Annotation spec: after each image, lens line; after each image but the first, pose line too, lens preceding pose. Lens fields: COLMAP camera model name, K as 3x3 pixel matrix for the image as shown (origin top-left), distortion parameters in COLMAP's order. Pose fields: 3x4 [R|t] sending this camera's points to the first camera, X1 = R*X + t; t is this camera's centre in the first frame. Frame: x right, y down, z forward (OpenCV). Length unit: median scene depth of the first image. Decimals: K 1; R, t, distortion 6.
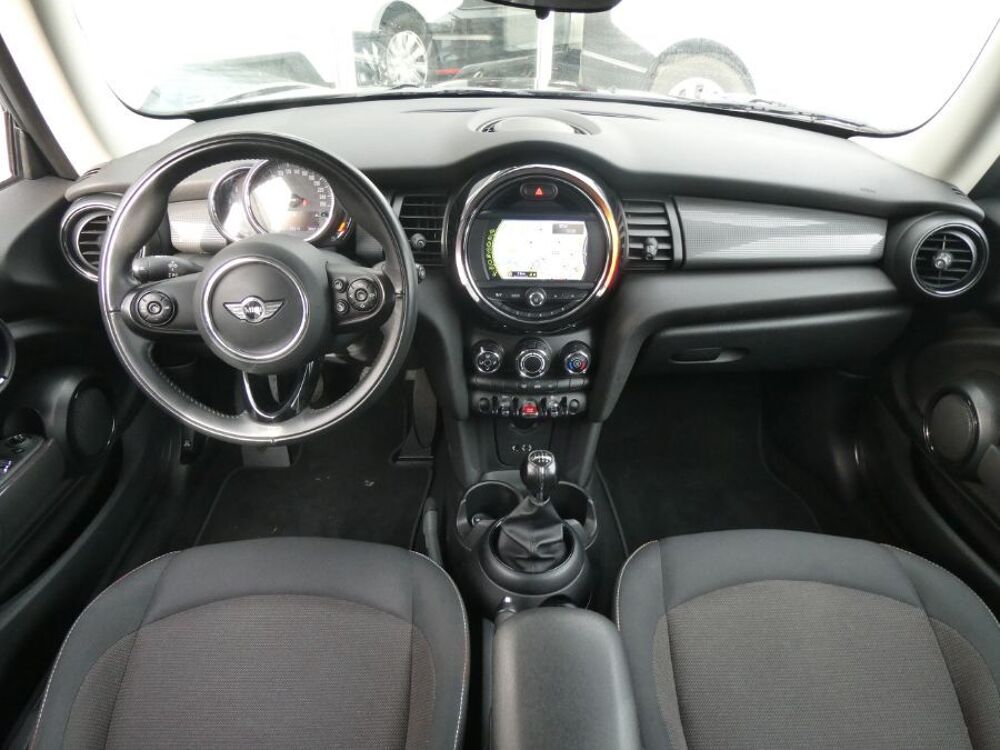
lens RADIAL K [[688.8, 0, 500.0], [0, 688.8, 375.0], [0, 0, 1]] dist [-0.019397, 0.001710]
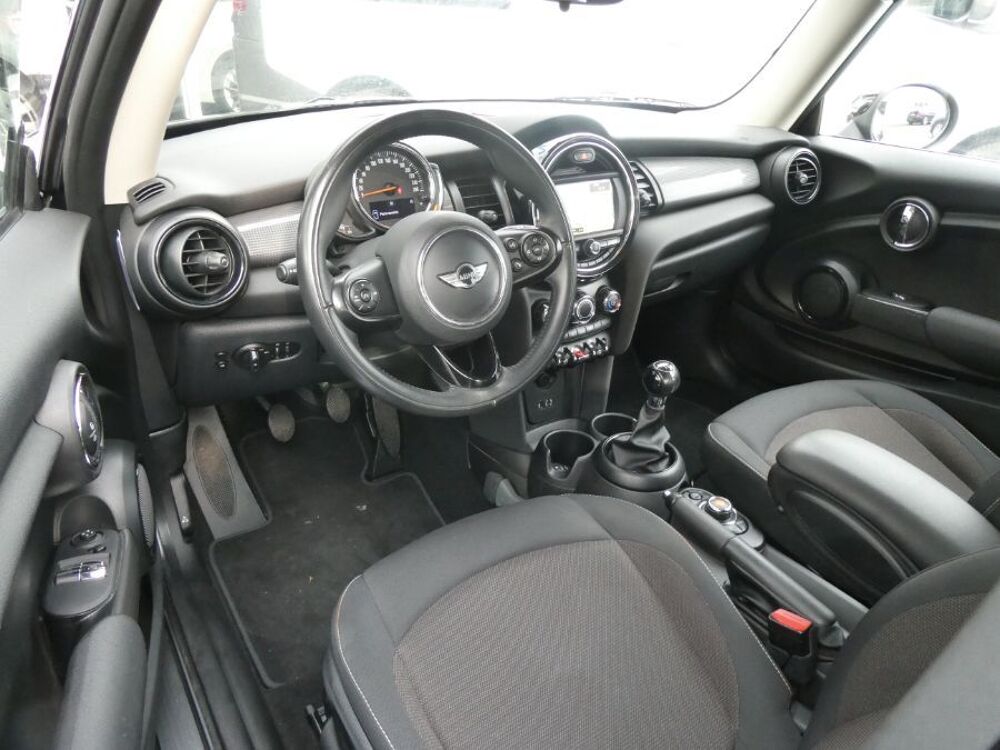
lens RADIAL K [[694.1, 0, 500.0], [0, 694.1, 375.0], [0, 0, 1]] dist [-0.009496, -0.002930]
pose [[0.846097, -0.246903, 0.472397, -0.675509], [0.278513, 0.960427, 0.003141, 0.047521], [-0.454479, 0.128911, 0.881380, 0.059642]]
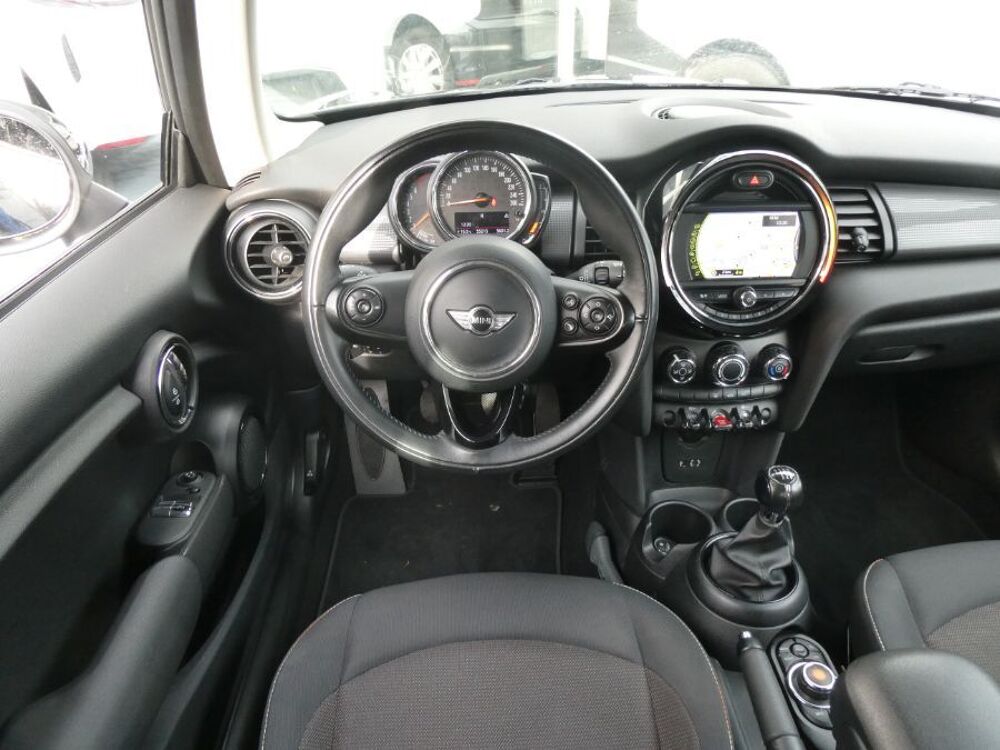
lens RADIAL K [[694.1, 0, 500.0], [0, 694.1, 375.0], [0, 0, 1]] dist [-0.009496, -0.002930]
pose [[0.999212, -0.039567, 0.003211, -0.273732], [0.039627, 0.998982, -0.021554, -0.002999], [-0.002355, 0.021664, 0.999763, 0.086037]]
